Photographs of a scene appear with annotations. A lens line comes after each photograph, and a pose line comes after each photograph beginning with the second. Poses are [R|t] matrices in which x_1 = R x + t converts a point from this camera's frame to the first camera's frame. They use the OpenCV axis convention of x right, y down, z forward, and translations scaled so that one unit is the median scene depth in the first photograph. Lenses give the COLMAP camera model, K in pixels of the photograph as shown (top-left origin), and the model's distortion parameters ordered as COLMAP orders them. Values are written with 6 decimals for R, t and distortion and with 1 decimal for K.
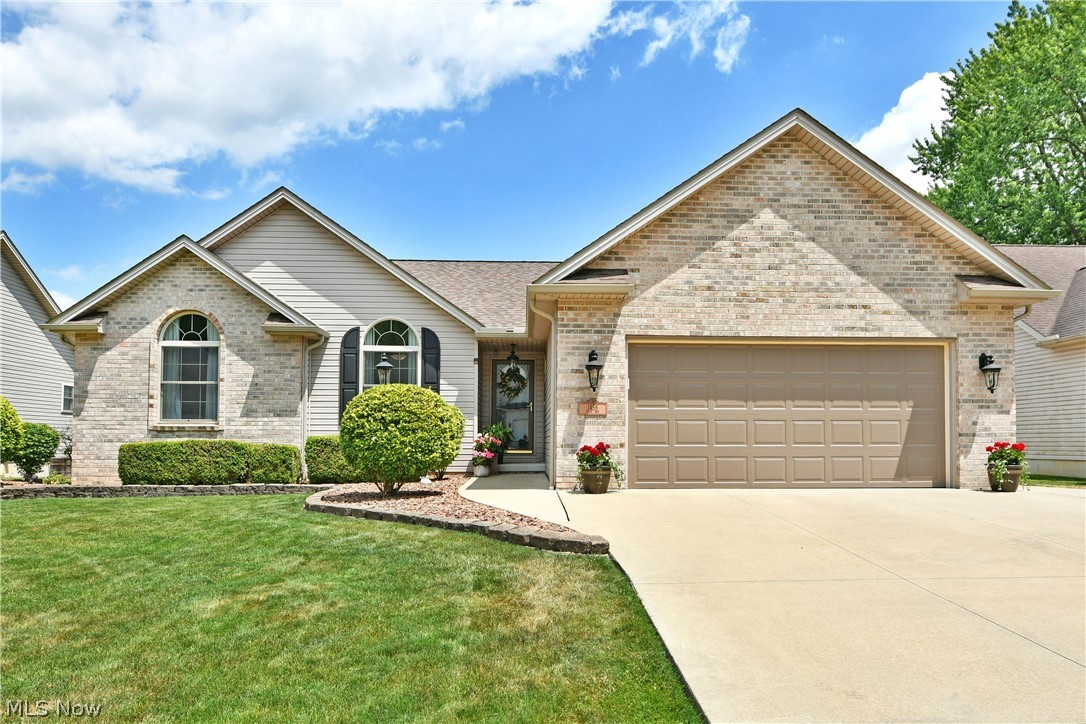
lens RADIAL K [[723.8, 0, 544.6], [0, 723.8, 415.9], [0, 0, 1]] dist [-0.002330, -0.003621]
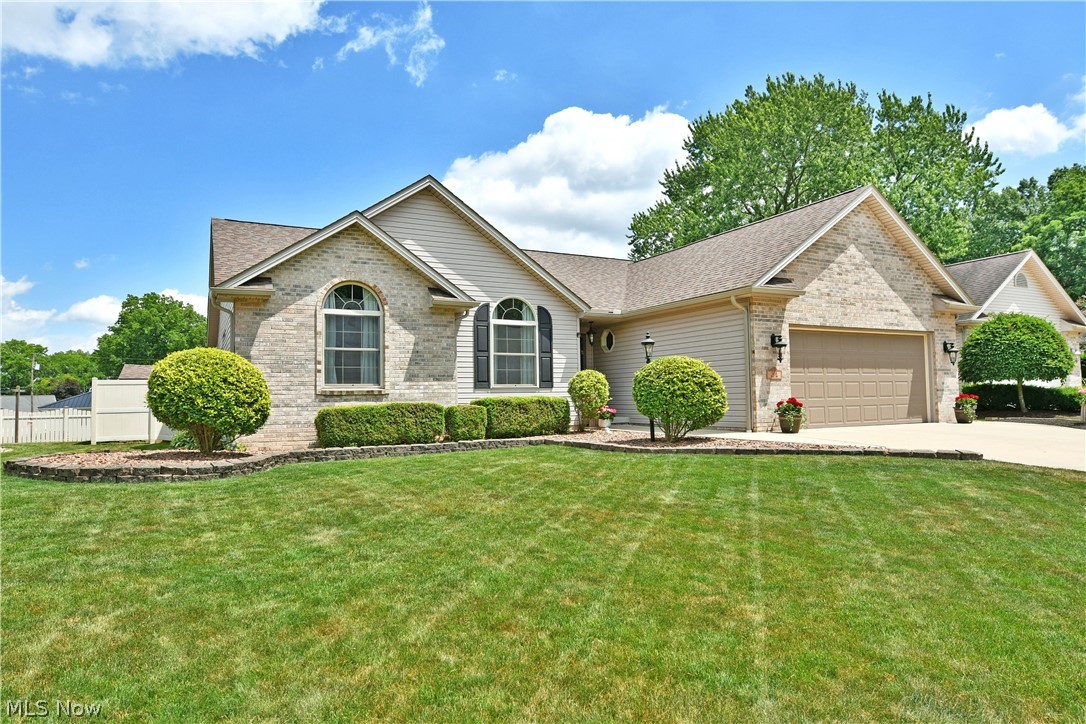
lens RADIAL K [[658.1, 0, 543.0], [0, 658.1, 362.0], [0, 0, 1]] dist [-0.007907, -0.002021]
pose [[0.905503, 0.006377, 0.424291, -0.650581], [0.002818, 0.999775, -0.021041, -0.006389], [-0.424330, 0.020249, 0.905281, 0.012061]]
